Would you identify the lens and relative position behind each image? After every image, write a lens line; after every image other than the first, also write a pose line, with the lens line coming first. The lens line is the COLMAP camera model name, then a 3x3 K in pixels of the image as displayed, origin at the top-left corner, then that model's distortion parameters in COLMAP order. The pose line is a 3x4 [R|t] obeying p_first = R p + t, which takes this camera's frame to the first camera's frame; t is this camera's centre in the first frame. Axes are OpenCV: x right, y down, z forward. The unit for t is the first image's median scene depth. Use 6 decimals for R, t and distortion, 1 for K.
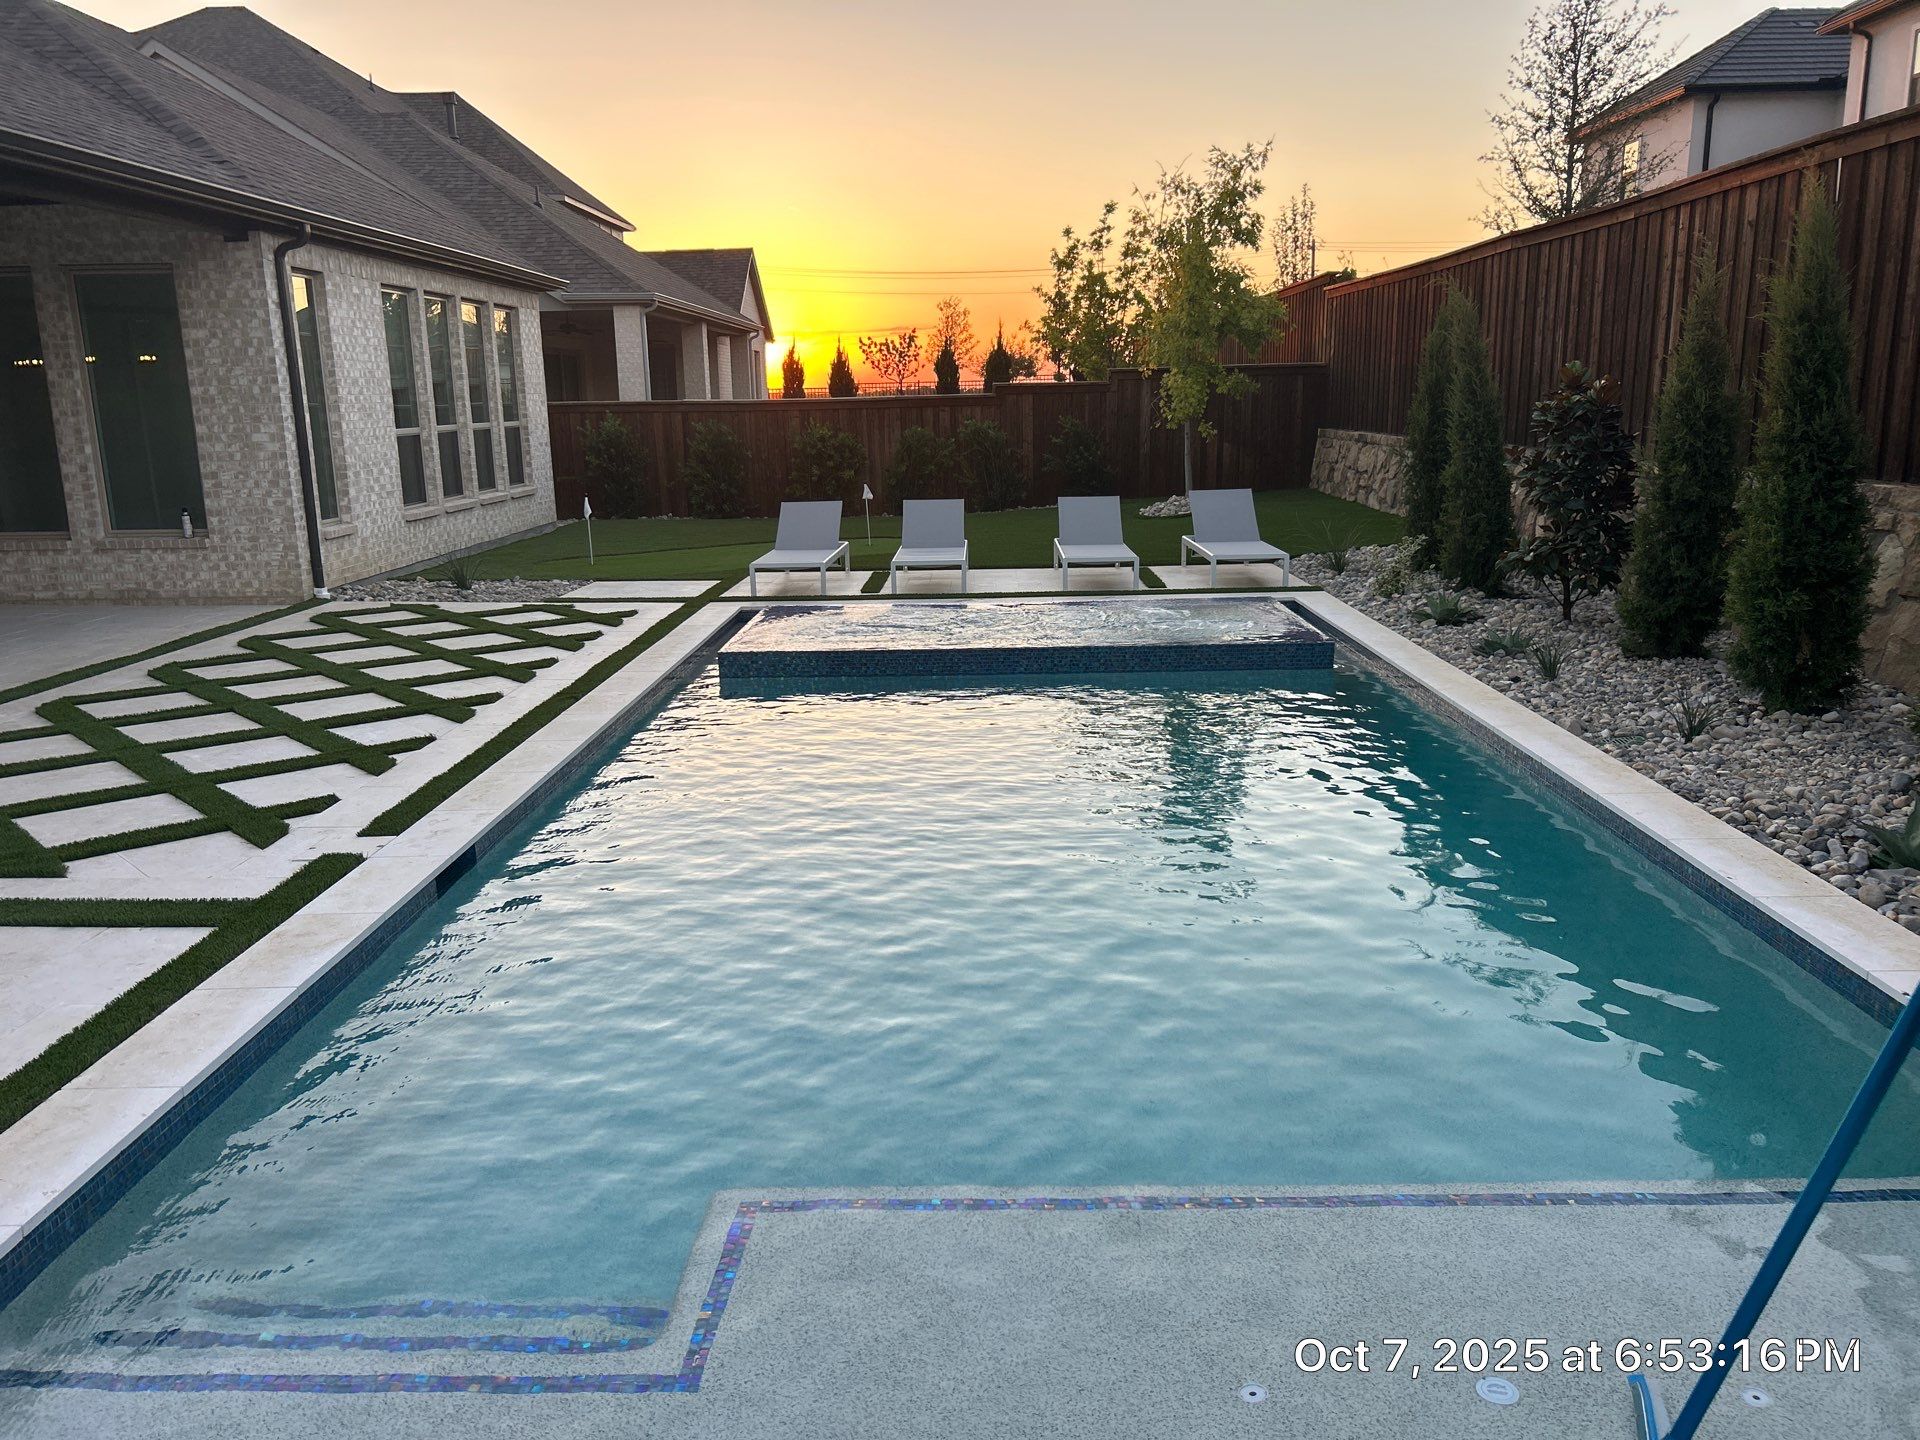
lens RADIAL K [[1426.9, 0, 942.5], [0, 1426.9, 728.4], [0, 0, 1]] dist [0.014770, -0.008818]
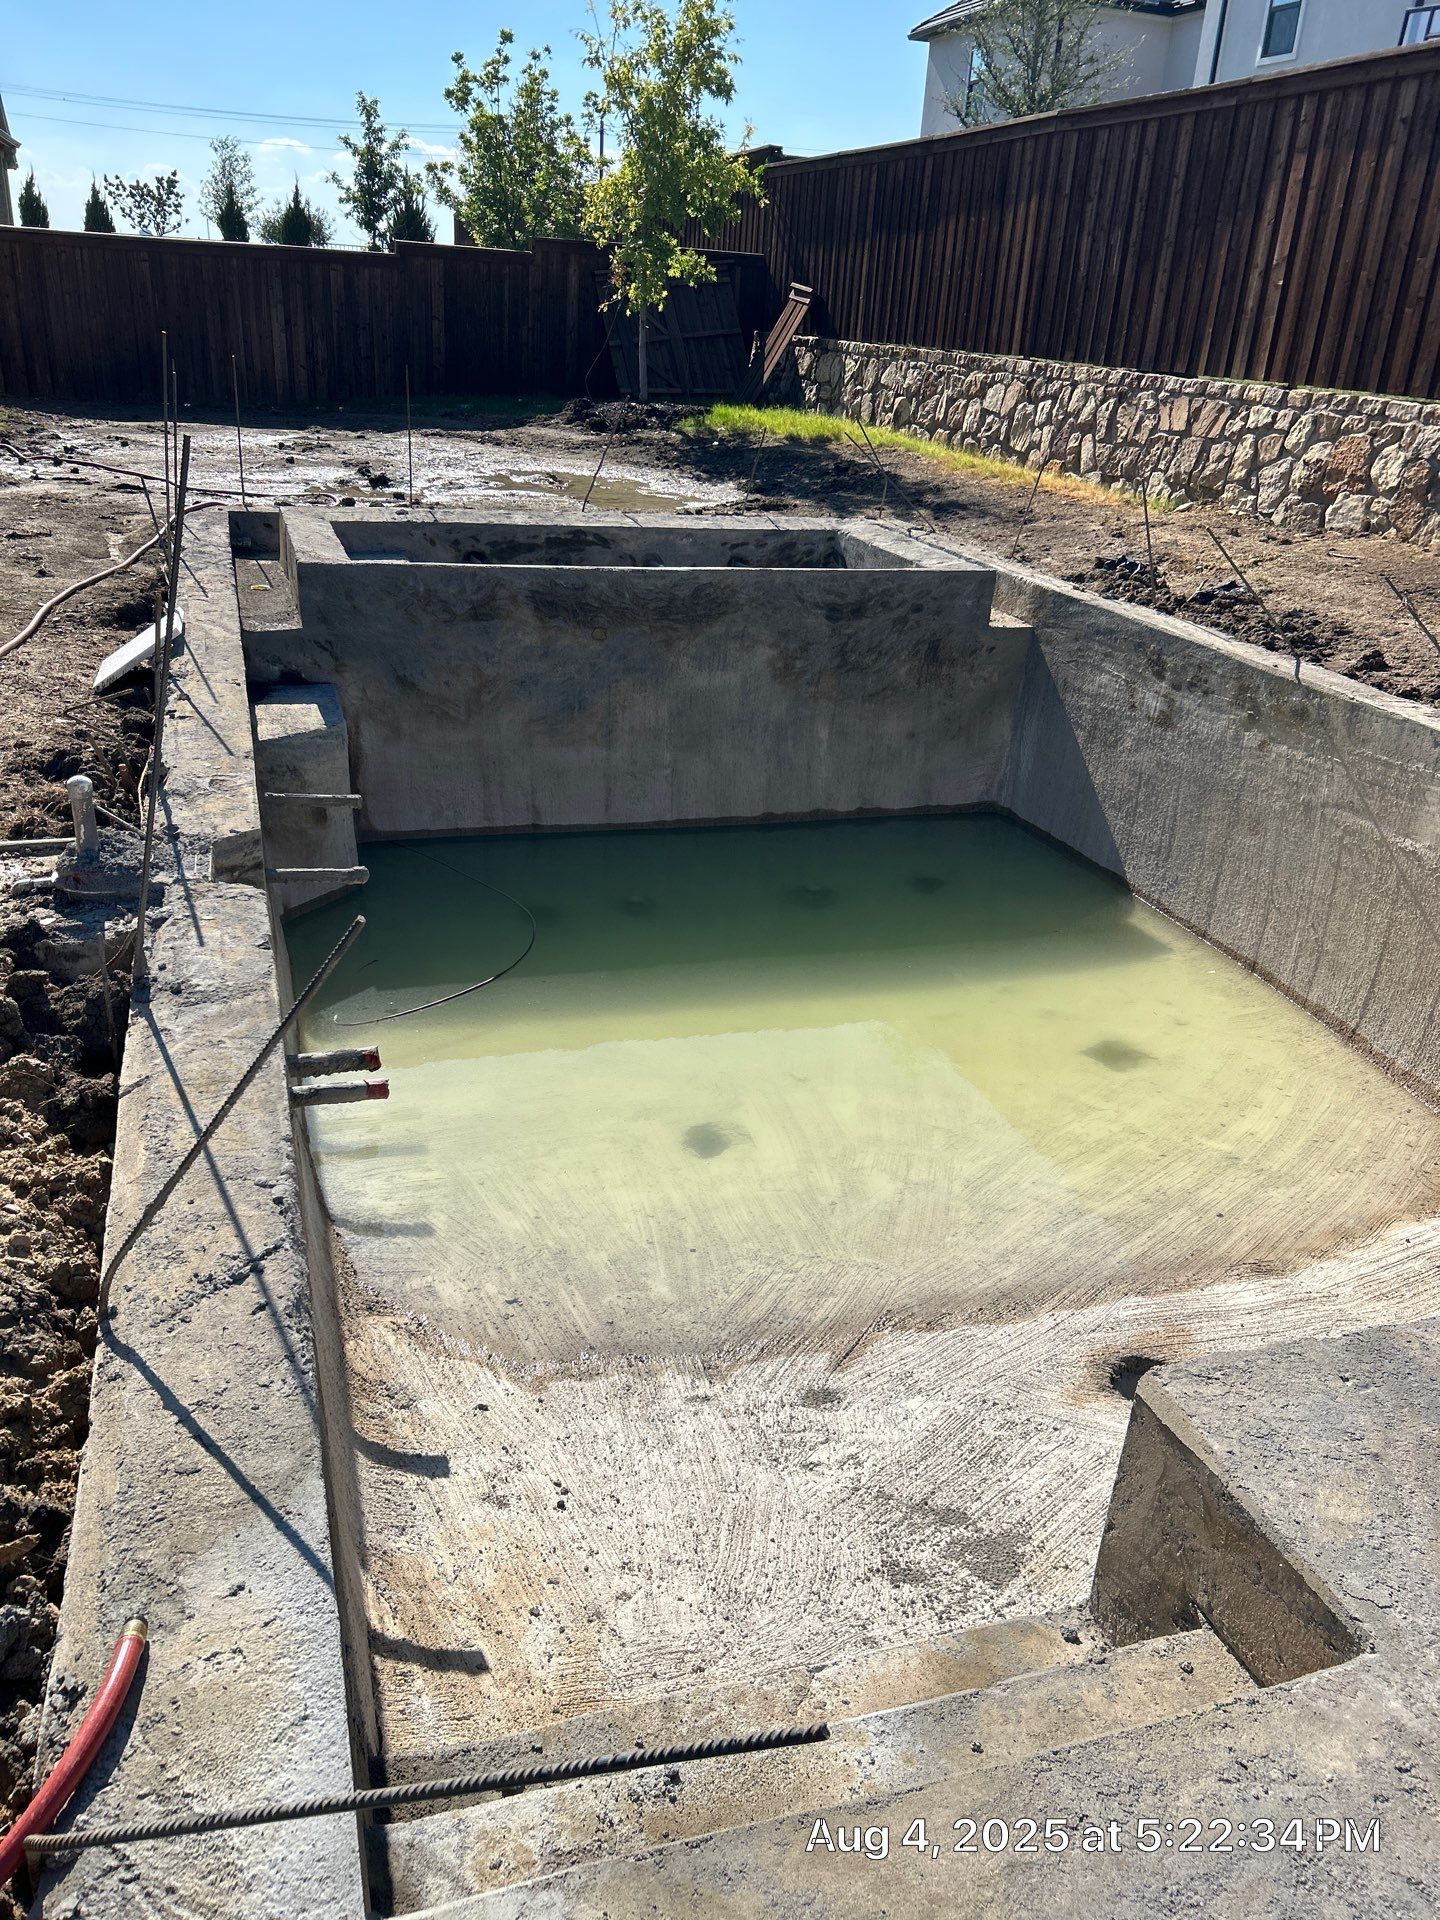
lens RADIAL K [[1426.9, 0, 720.0], [0, 1426.9, 960.0], [0, 0, 1]] dist [0.014770, -0.008818]
pose [[0.938936, -0.067092, 0.337486, -0.172225], [-0.003398, 0.978951, 0.204068, 0.001469], [-0.344074, -0.192753, 0.918945, 0.128715]]
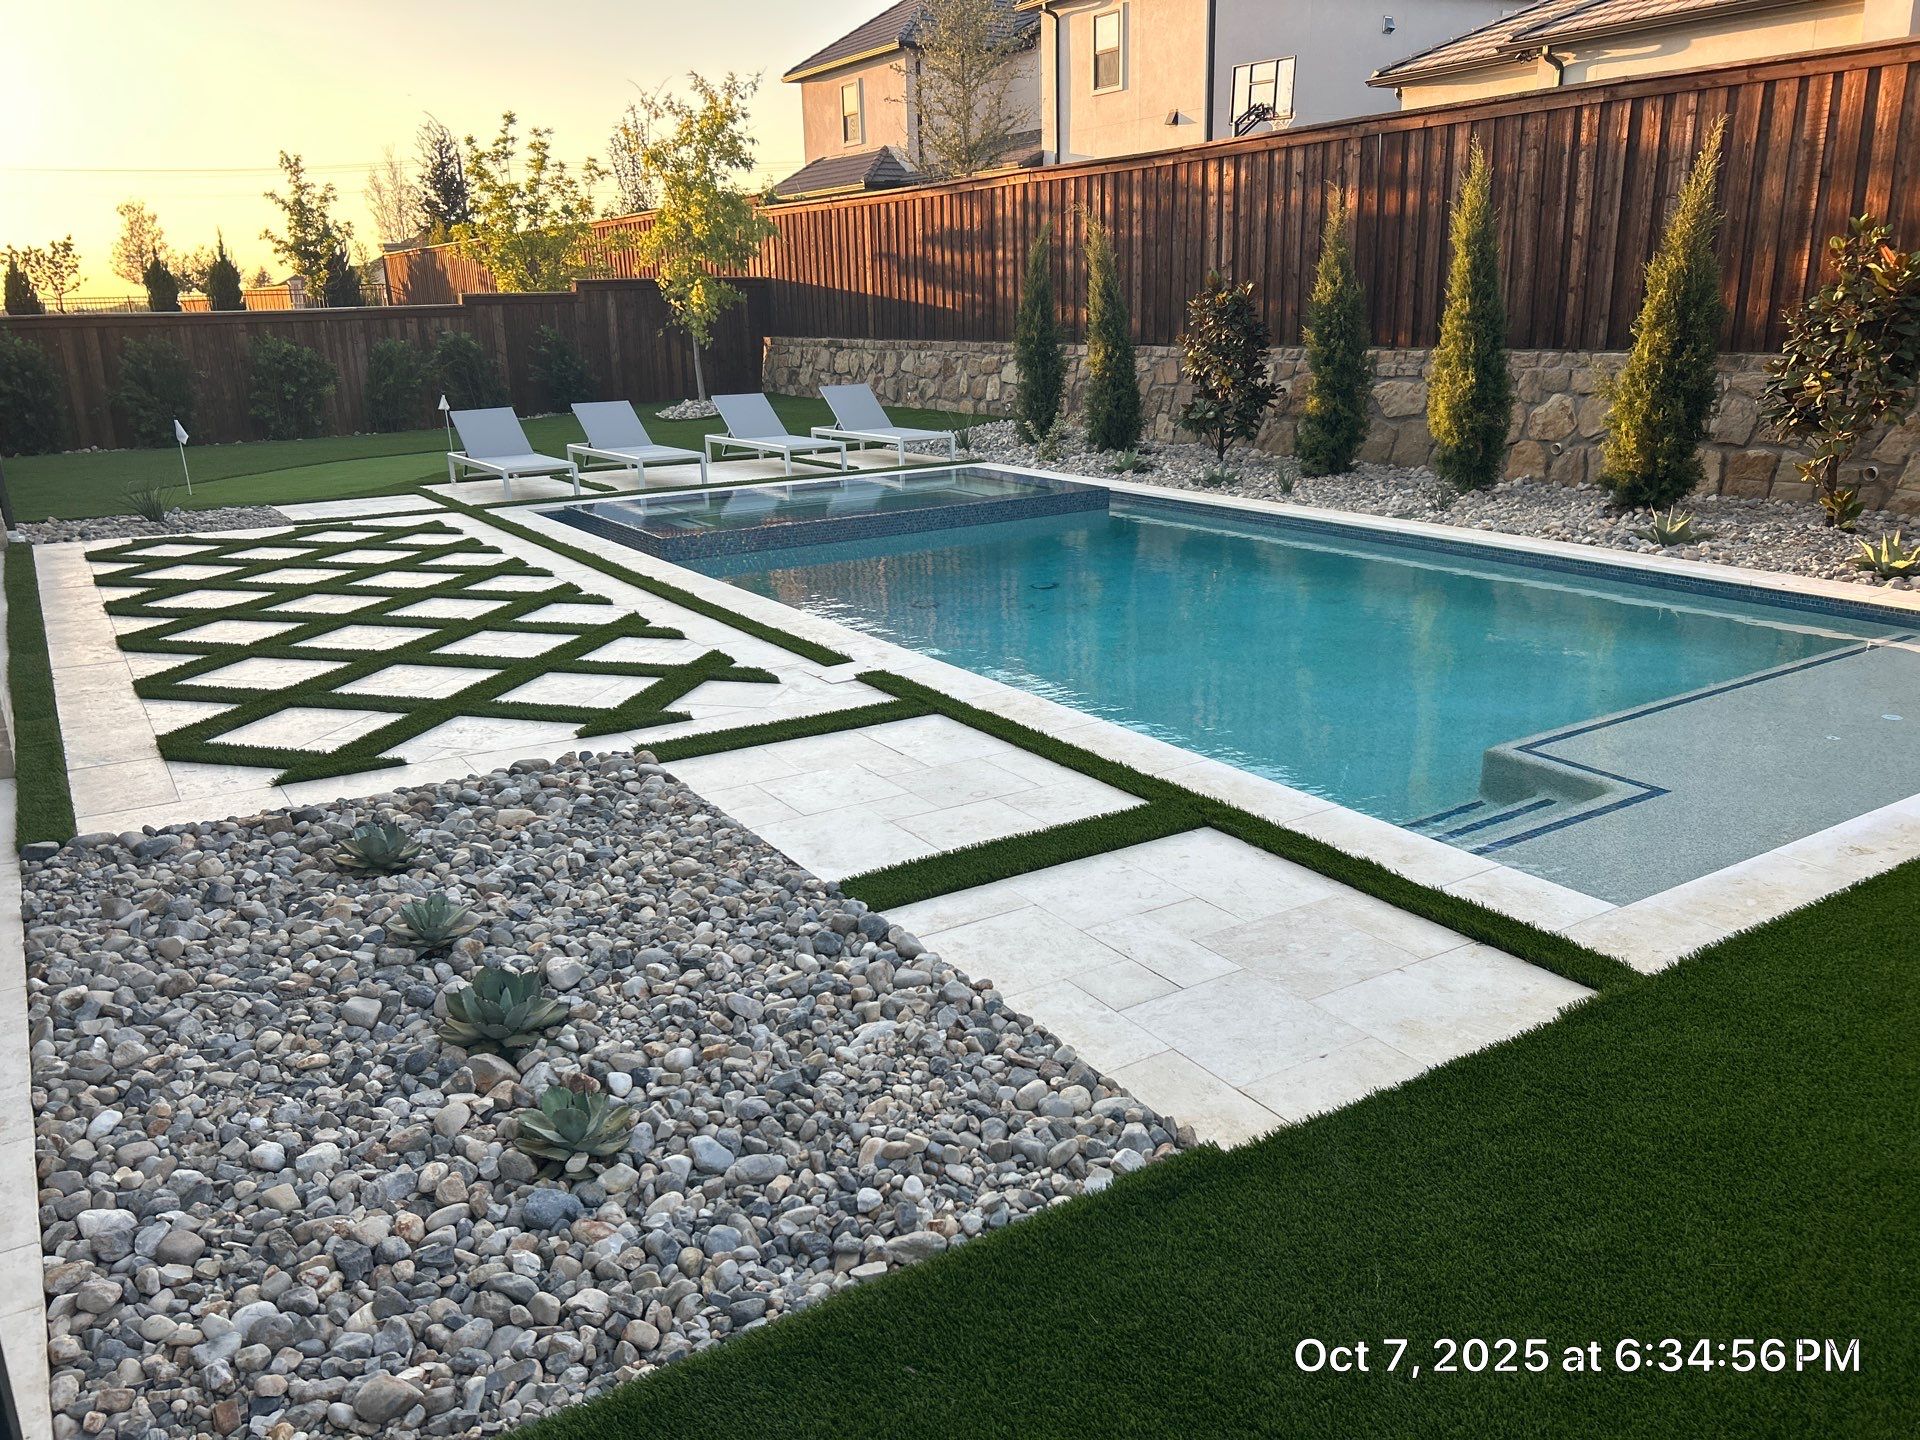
lens RADIAL K [[1434.4, 0, 928.1], [0, 1434.4, 721.8], [0, 0, 1]] dist [0.025592, -0.001700]
pose [[0.836657, -0.157861, 0.524486, -0.455933], [0.134060, 0.987461, 0.083358, 0.016024], [-0.531068, 0.000571, 0.847329, -0.024294]]
